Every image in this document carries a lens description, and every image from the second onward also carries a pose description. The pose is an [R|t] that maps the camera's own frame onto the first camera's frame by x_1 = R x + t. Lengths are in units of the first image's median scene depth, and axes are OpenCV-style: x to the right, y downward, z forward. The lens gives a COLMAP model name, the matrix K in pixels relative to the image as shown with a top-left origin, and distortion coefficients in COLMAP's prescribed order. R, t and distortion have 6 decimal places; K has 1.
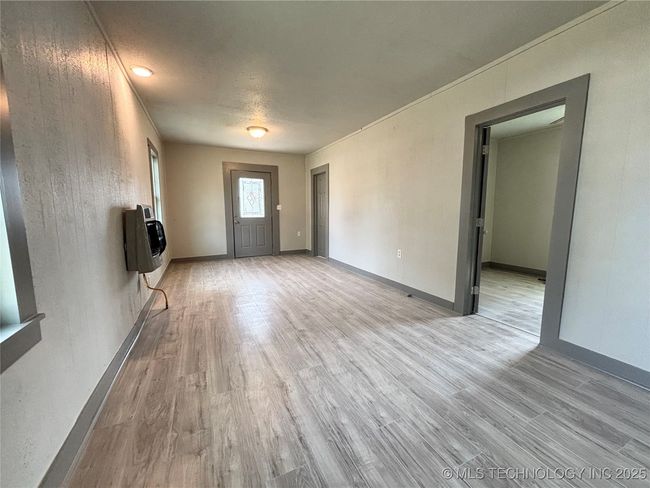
lens RADIAL K [[262.9, 0, 325.0], [0, 262.9, 244.0], [0, 0, 1]] dist [0.000808, -0.000023]
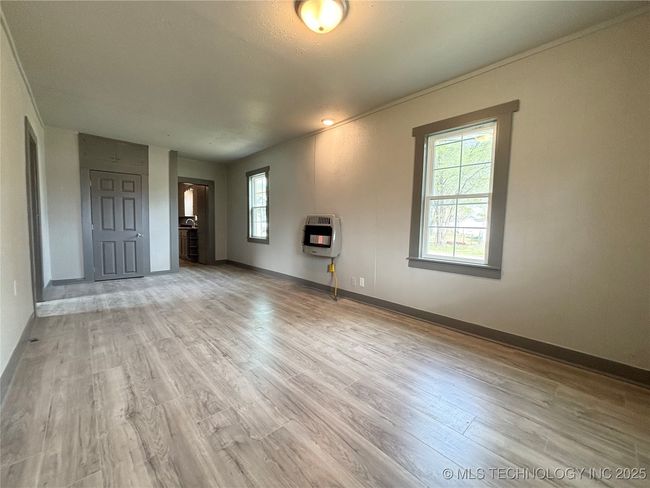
lens RADIAL K [[262.9, 0, 325.0], [0, 262.9, 244.0], [0, 0, 1]] dist [0.000808, -0.000023]
pose [[-0.953603, 0.011111, -0.300862, -0.179072], [-0.051386, 0.978649, 0.199013, -0.210329], [0.296650, 0.205239, -0.932671, 1.808047]]
